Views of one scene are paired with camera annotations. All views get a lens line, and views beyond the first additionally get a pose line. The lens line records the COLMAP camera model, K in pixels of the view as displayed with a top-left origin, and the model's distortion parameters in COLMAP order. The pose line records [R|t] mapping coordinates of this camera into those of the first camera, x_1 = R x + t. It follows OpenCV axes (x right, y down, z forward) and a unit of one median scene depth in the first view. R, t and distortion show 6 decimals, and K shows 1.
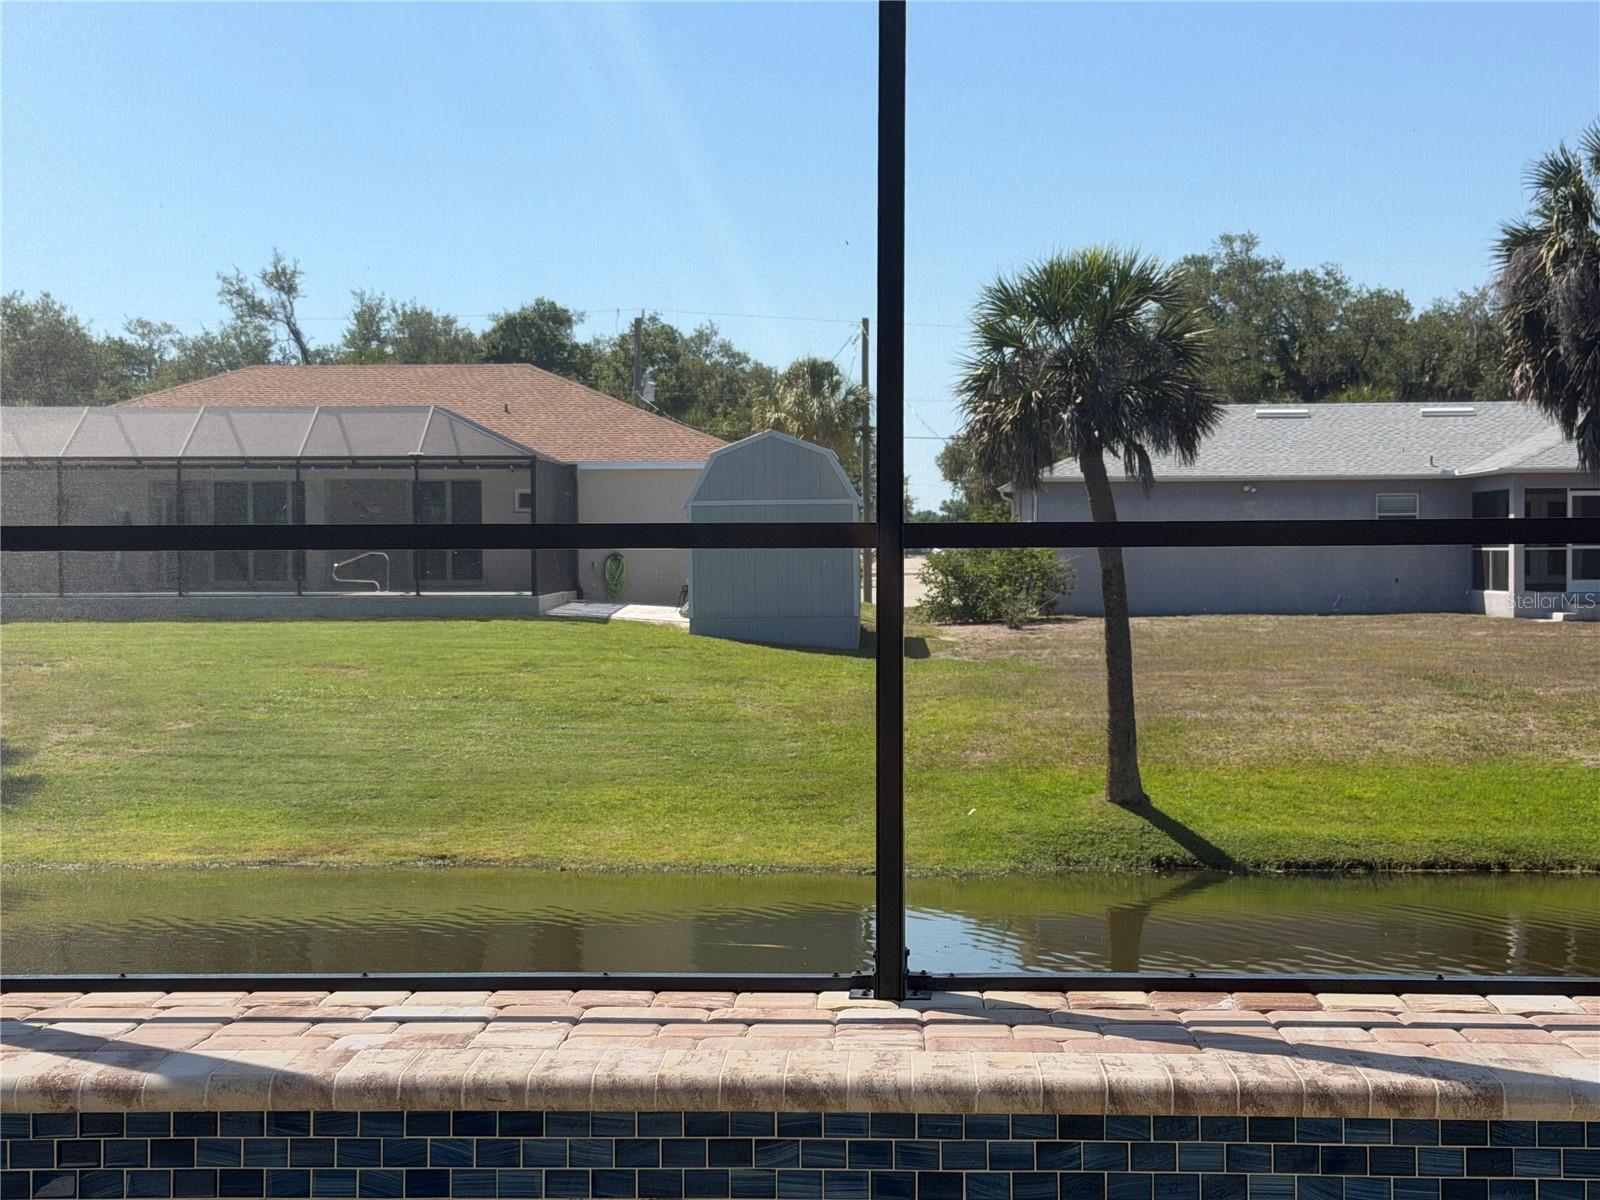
lens RADIAL K [[2603.8, 0, 800.0], [0, 2603.8, 600.0], [0, 0, 1]] dist [0.187046, -0.069824]
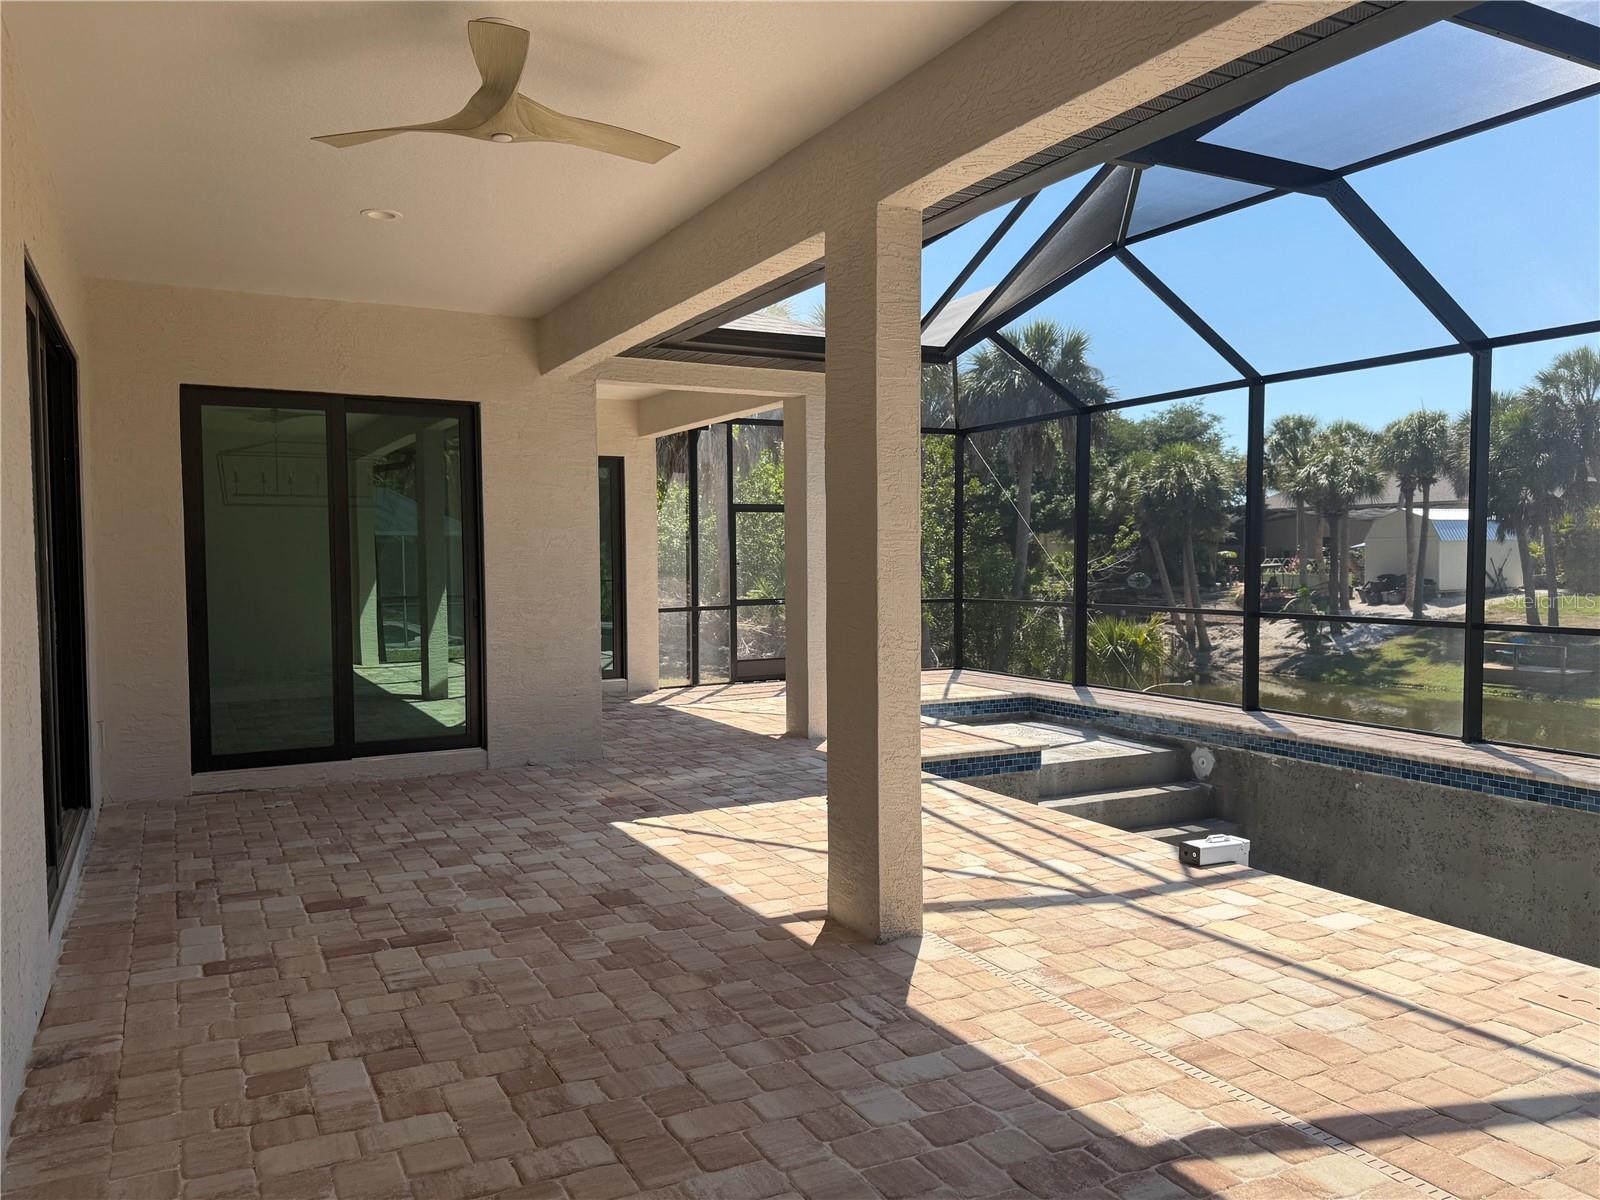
lens RADIAL K [[1173.2, 0, 800.0], [0, 1173.2, 600.0], [0, 0, 1]] dist [0.083979, -0.114284]
pose [[0.497089, 0.036344, -0.866938, 0.154247], [-0.014678, 0.999332, 0.033479, -0.014448], [0.867575, -0.003917, 0.497290, -0.103752]]
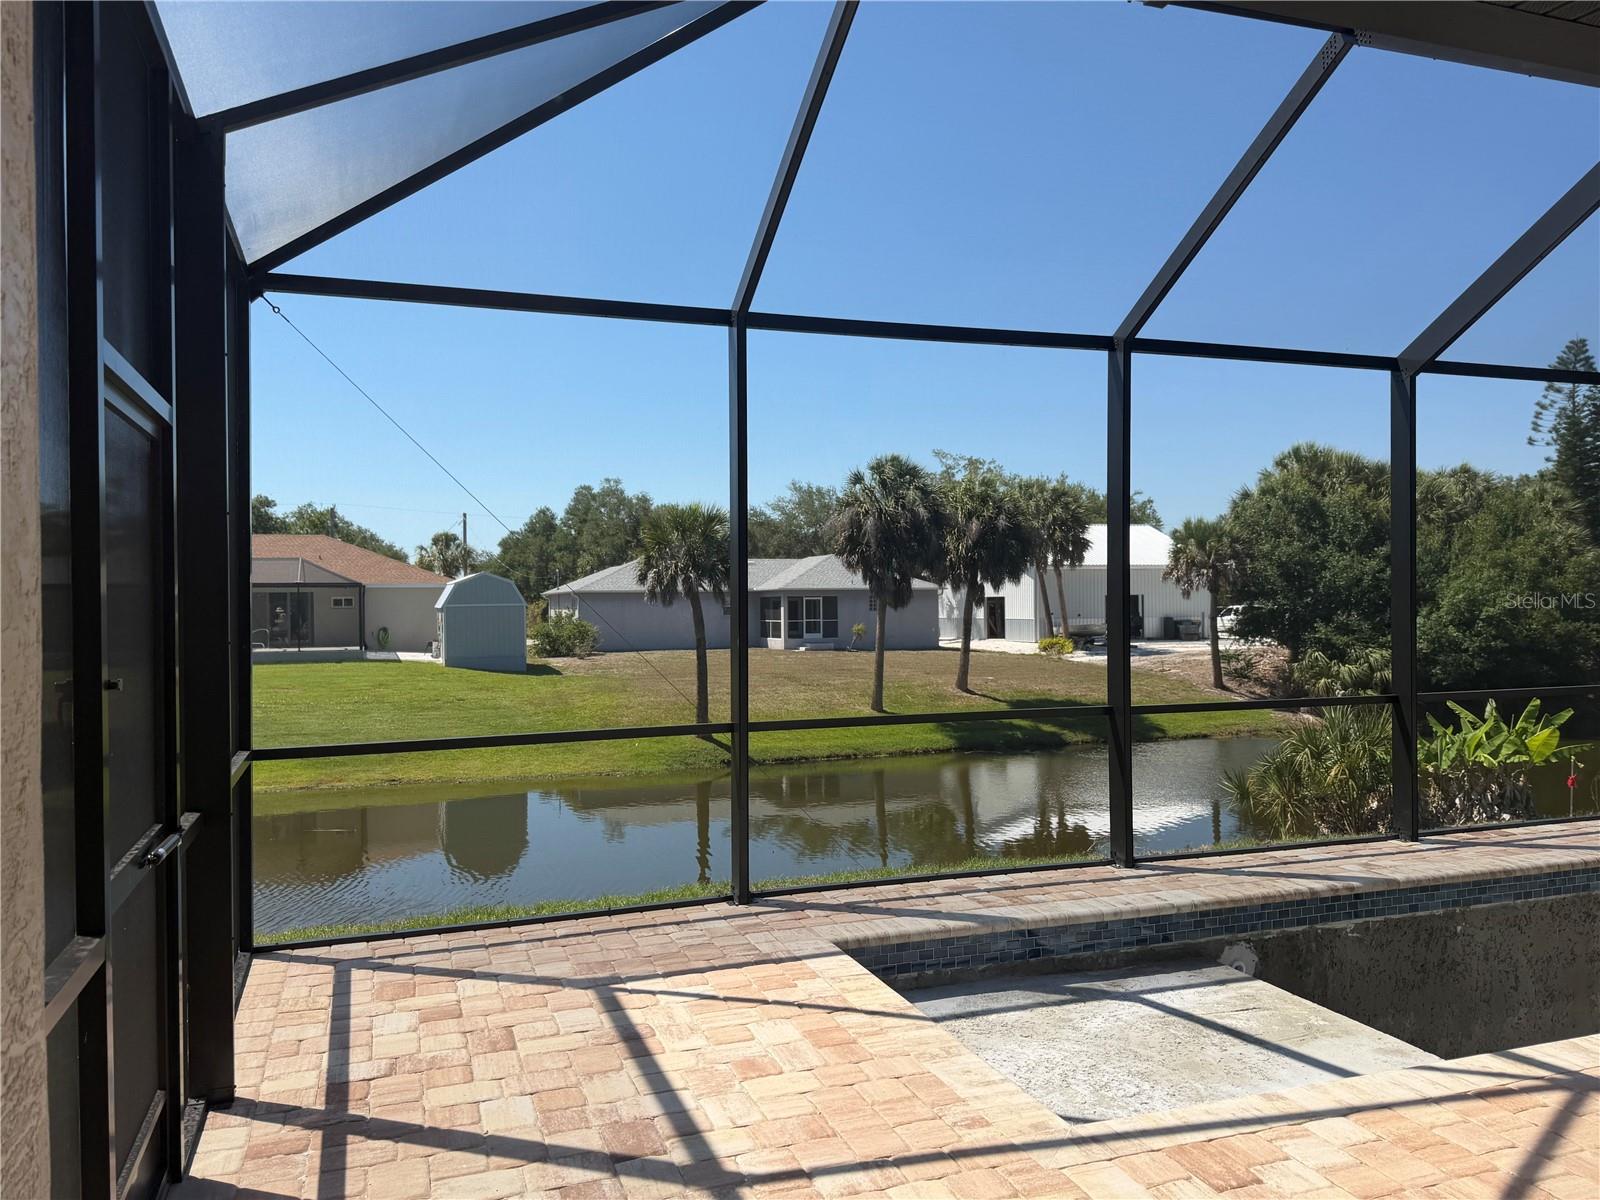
lens RADIAL K [[1176.0, 0, 802.7], [0, 1176.0, 619.4], [0, 0, 1]] dist [0.041018, -0.001744]
pose [[0.927797, -0.011747, 0.372899, -0.173484], [0.016158, 0.999832, -0.008705, -0.016683], [-0.372734, 0.014102, 0.927831, -0.009669]]
